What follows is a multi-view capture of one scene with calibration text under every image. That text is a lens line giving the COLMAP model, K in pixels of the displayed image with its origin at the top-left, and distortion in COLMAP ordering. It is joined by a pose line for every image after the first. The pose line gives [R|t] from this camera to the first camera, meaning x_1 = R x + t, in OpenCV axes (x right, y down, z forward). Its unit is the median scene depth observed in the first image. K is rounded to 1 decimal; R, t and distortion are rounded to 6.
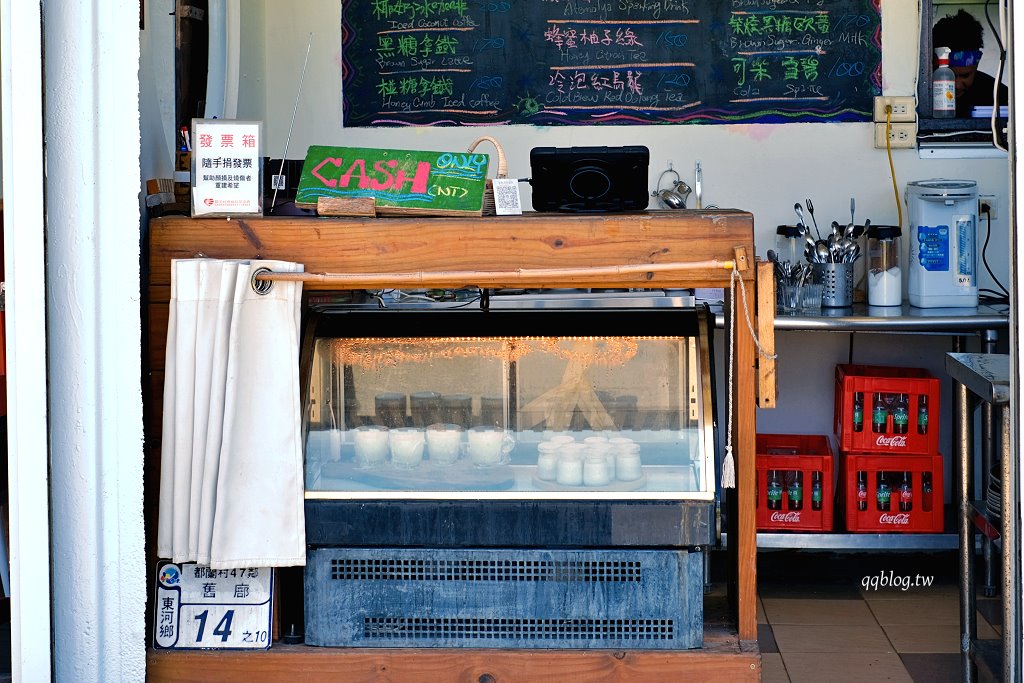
lens RADIAL K [[1573.3, 0, 512.1], [0, 1573.3, 341.4], [0, 0, 1]] dist [-0.028982, 0.000000]
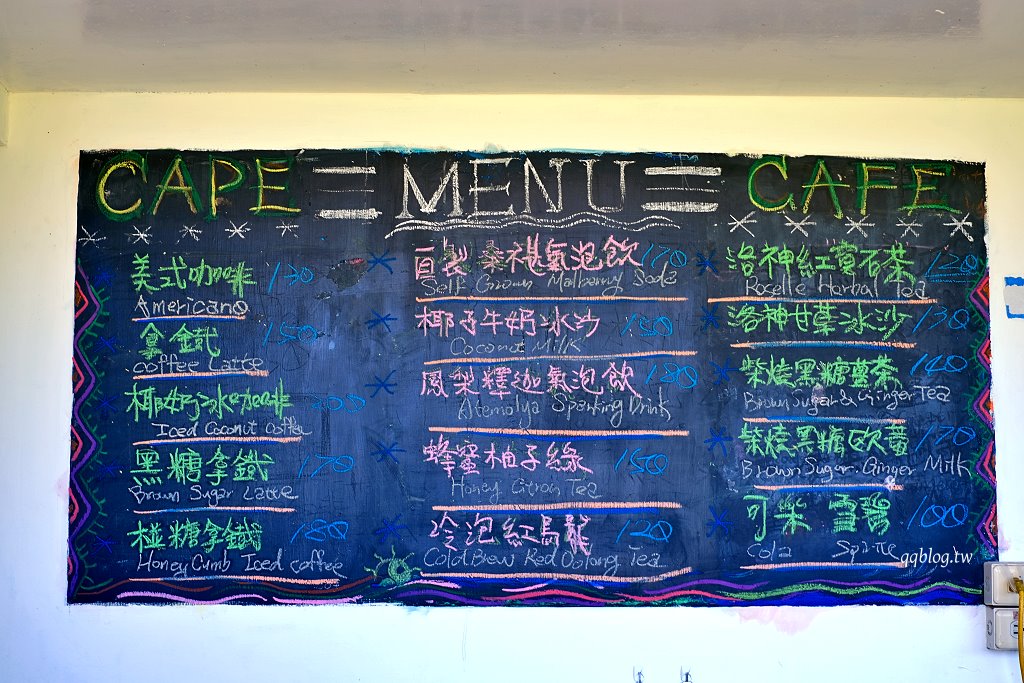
lens RADIAL K [[1573.3, 0, 512.7], [0, 1573.3, 342.3], [0, 0, 1]] dist [-0.028982, 0.000000]
pose [[0.991669, 0.020218, 0.127213, -0.021781], [0.010440, 0.971741, -0.235819, -0.096669], [-0.128386, 0.235183, 0.963434, 0.424085]]
